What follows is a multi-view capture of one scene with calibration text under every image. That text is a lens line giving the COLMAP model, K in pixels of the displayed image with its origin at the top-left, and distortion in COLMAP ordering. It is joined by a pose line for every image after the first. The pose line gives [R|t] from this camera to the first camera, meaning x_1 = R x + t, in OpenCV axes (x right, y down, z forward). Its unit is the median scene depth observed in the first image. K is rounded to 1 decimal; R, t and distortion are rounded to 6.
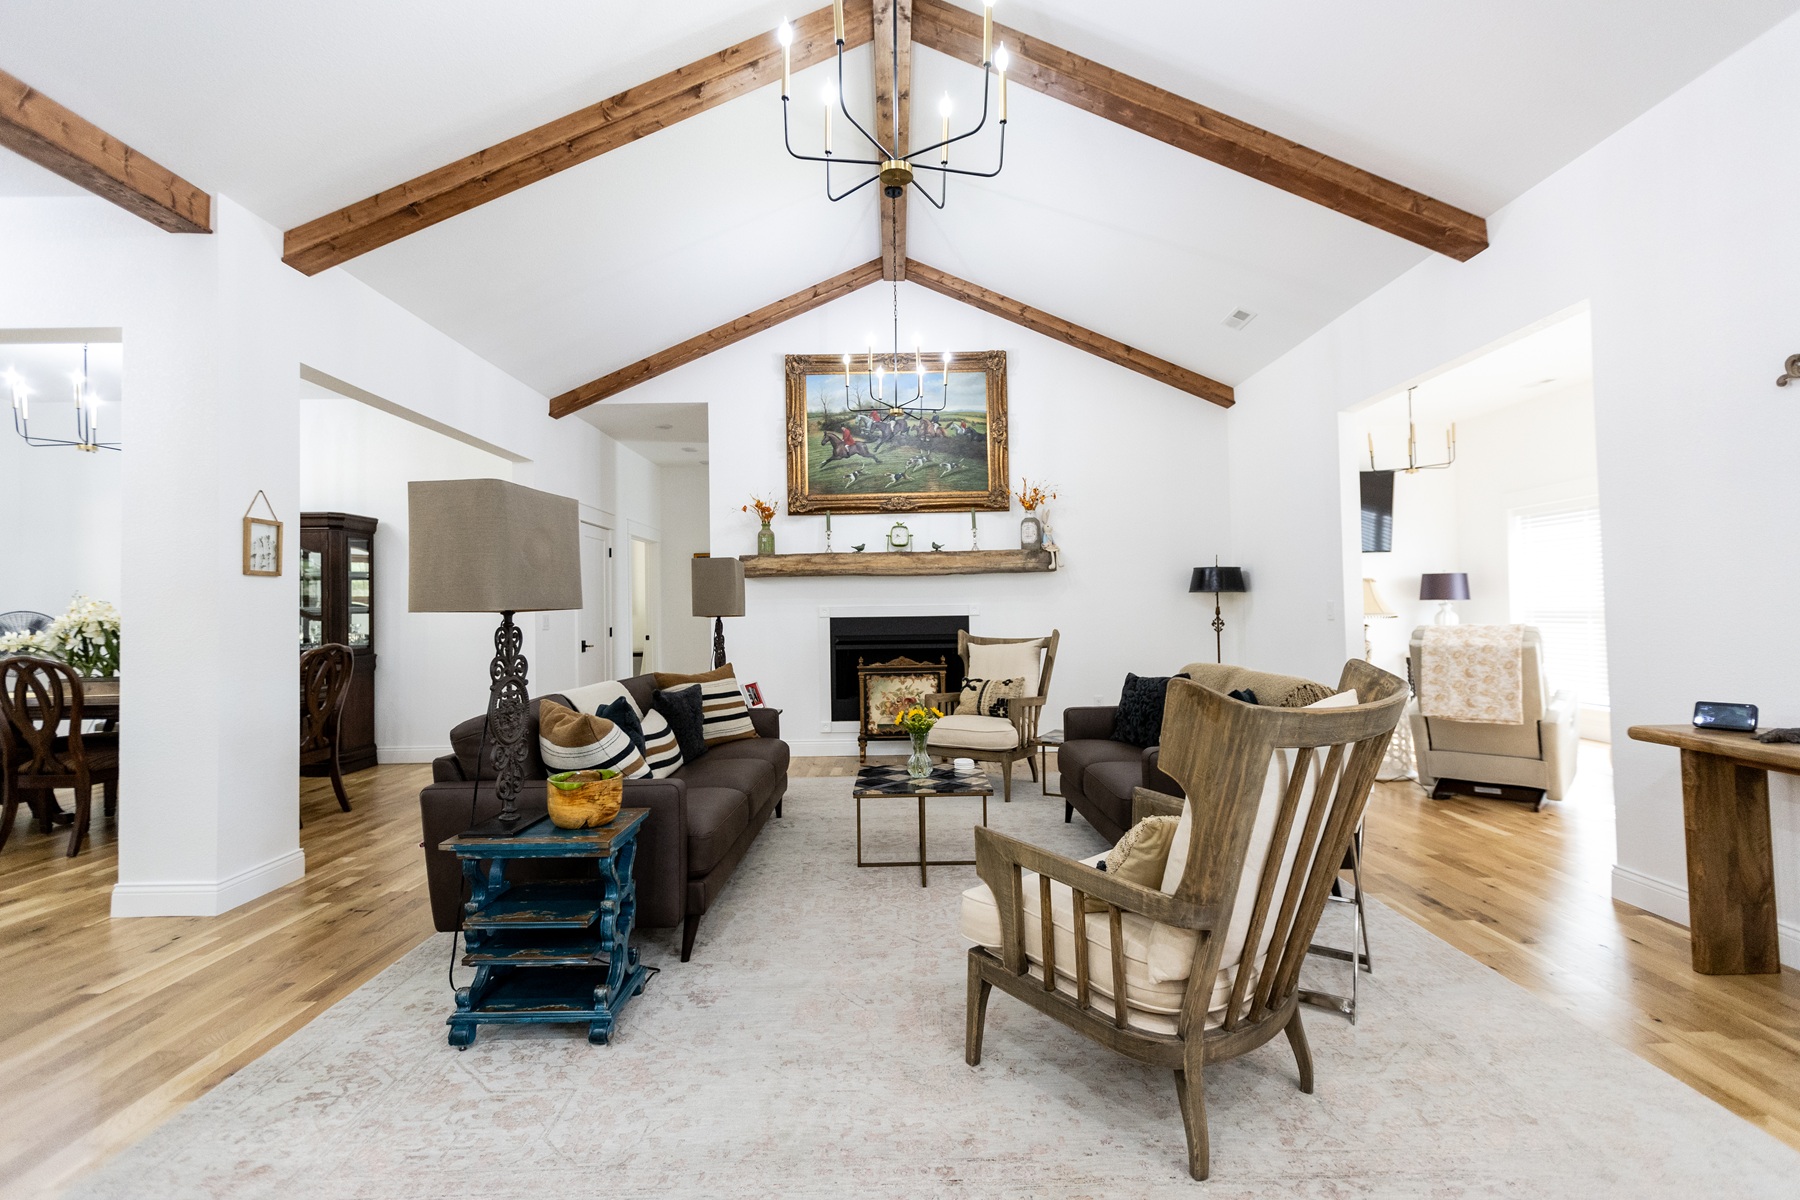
lens RADIAL K [[799.0, 0, 907.5], [0, 799.0, 592.8], [0, 0, 1]] dist [0.005008, -0.002579]
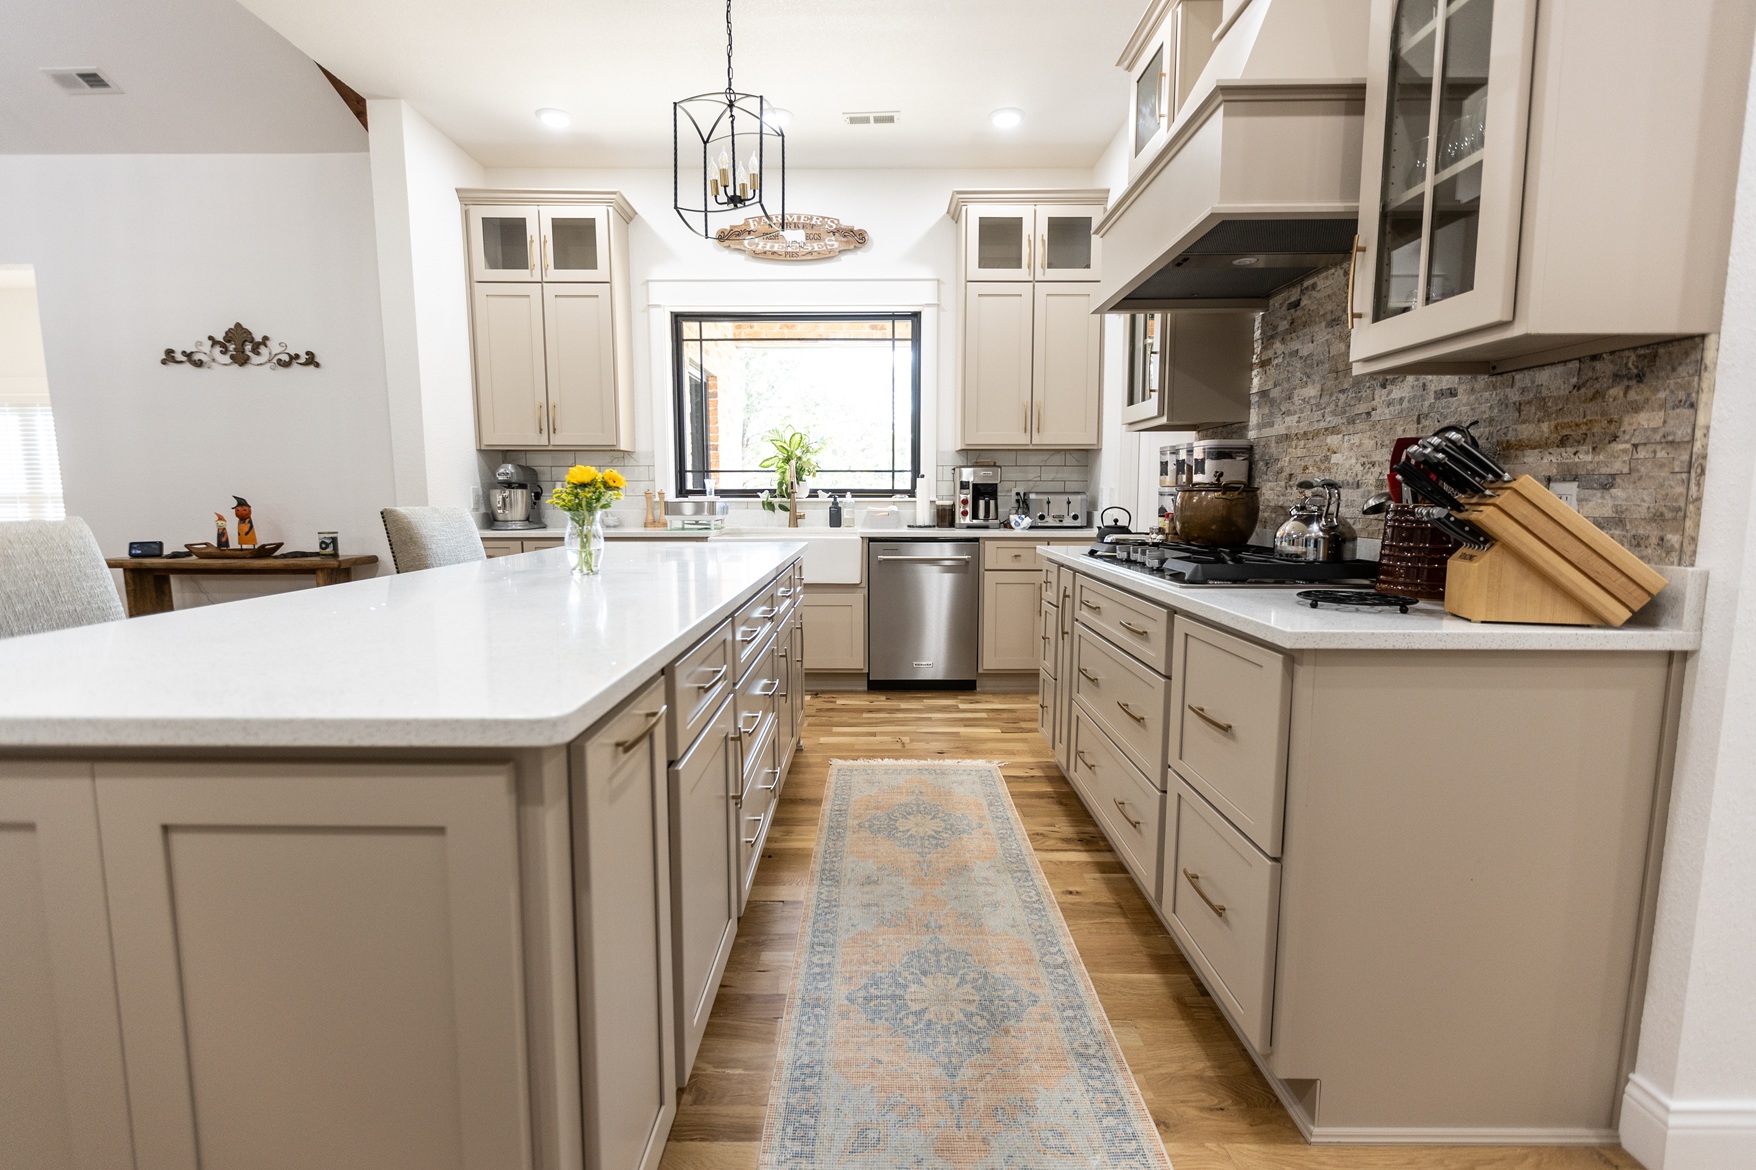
lens RADIAL K [[805.6, 0, 874.4], [0, 805.6, 571.5], [0, 0, 1]] dist [0.009673, -0.007393]
pose [[0.023209, -0.079991, 0.996525, -0.290500], [-0.019931, 0.996559, 0.080458, 0.011240], [-0.999532, -0.021729, 0.021535, -0.259690]]
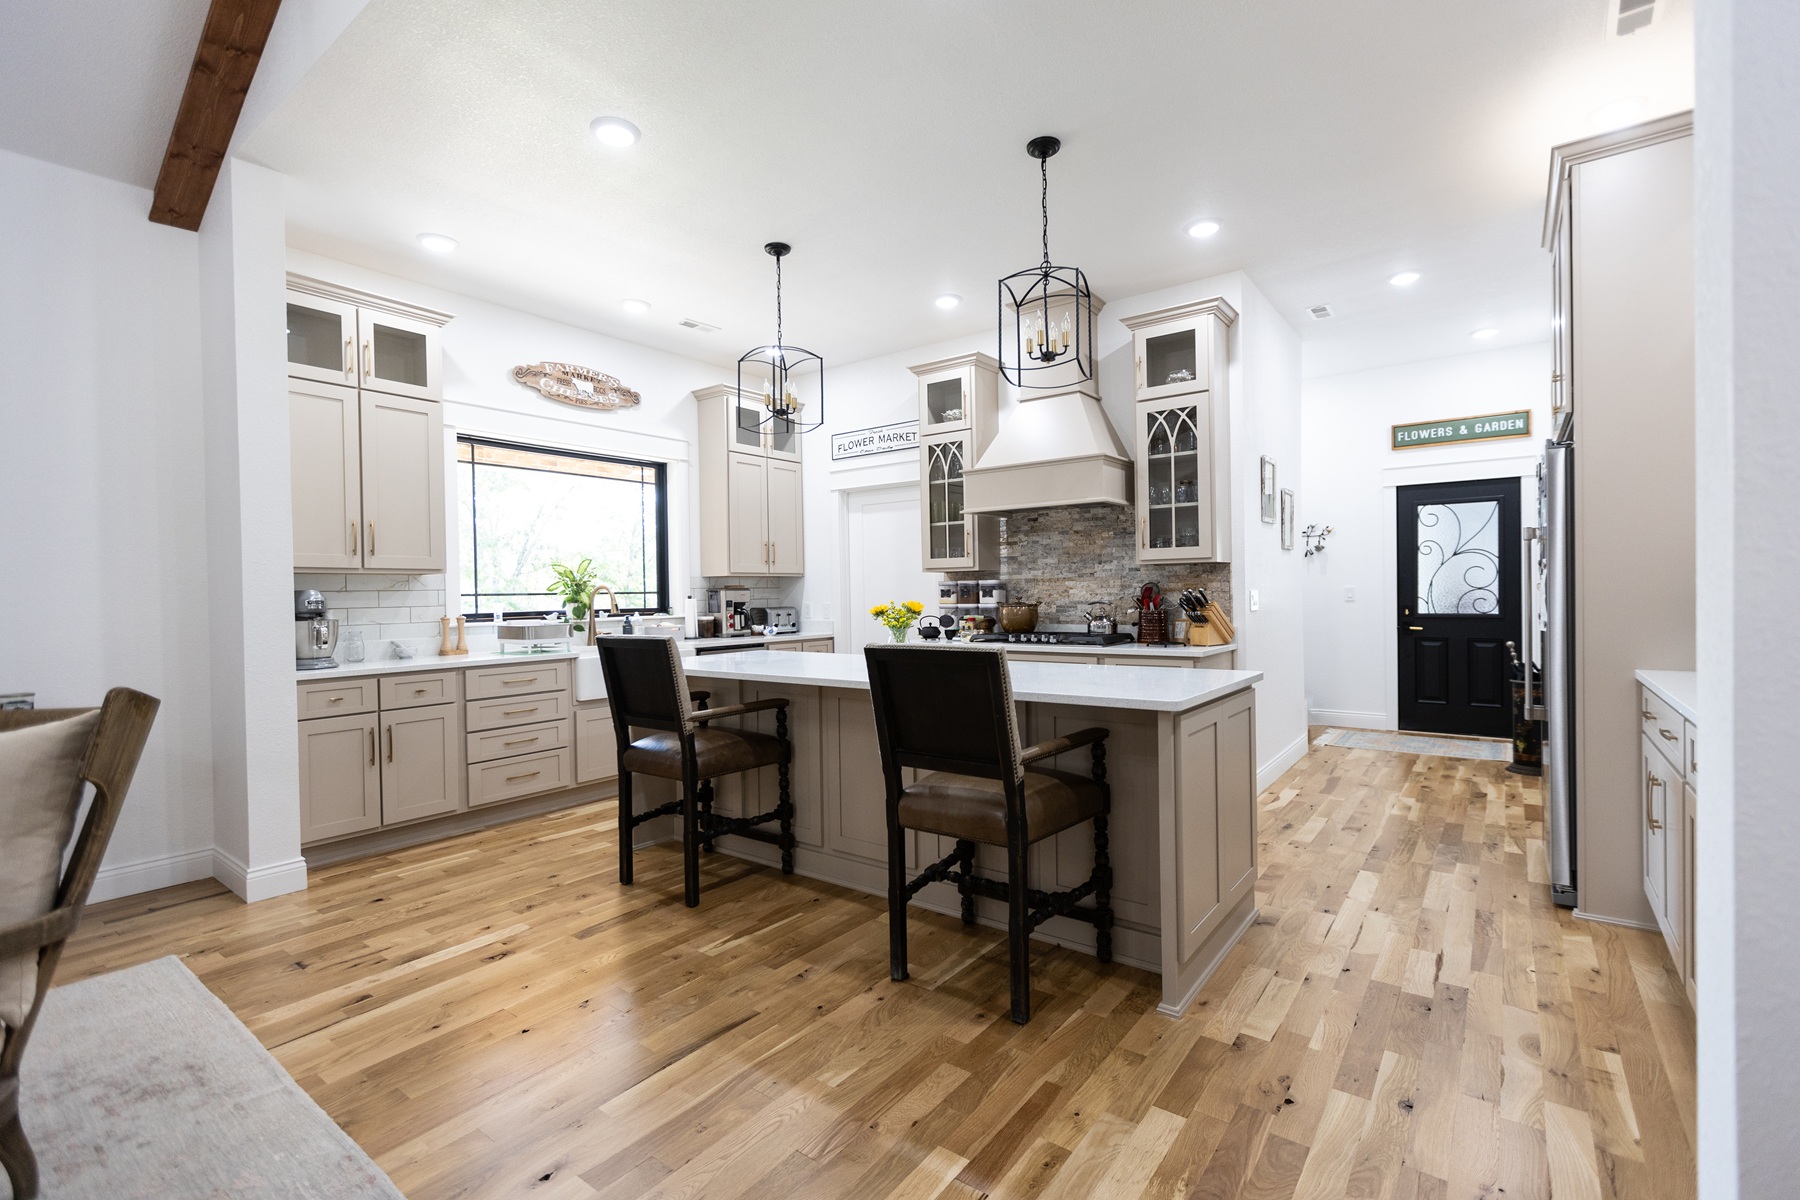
lens RADIAL K [[799.0, 0, 919.1], [0, 799.0, 591.3], [0, 0, 1]] dist [0.005008, -0.002579]
pose [[-0.793480, 0.031798, 0.607765, -0.298006], [0.018390, 0.999431, -0.028281, 0.006072], [-0.608319, -0.011264, -0.793613, 0.295191]]
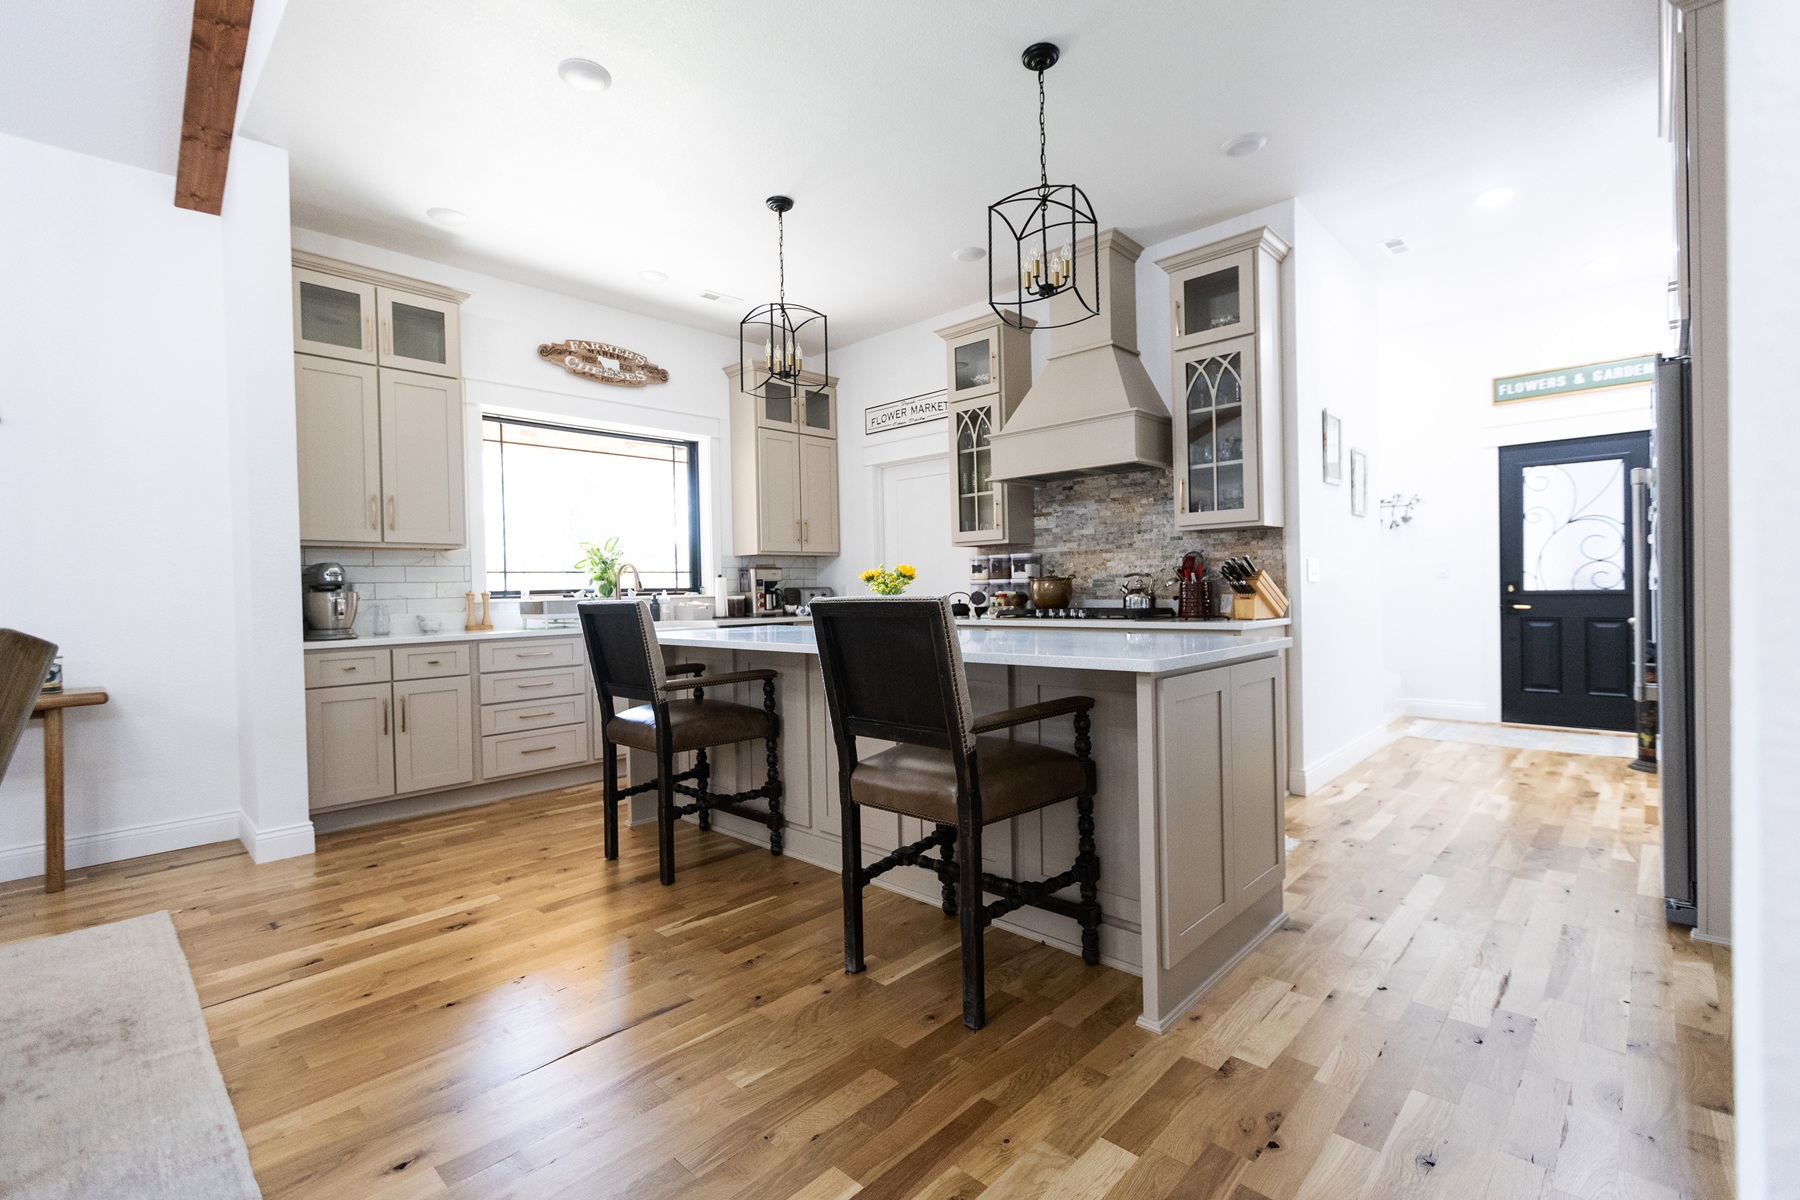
lens RADIAL K [[799.0, 0, 906.6], [0, 799.0, 588.8], [0, 0, 1]] dist [0.005008, -0.002579]
pose [[-0.713337, 0.034182, 0.699987, -0.316438], [0.020908, 0.999403, -0.027497, 0.026314], [-0.700509, -0.004980, -0.713626, 0.223541]]
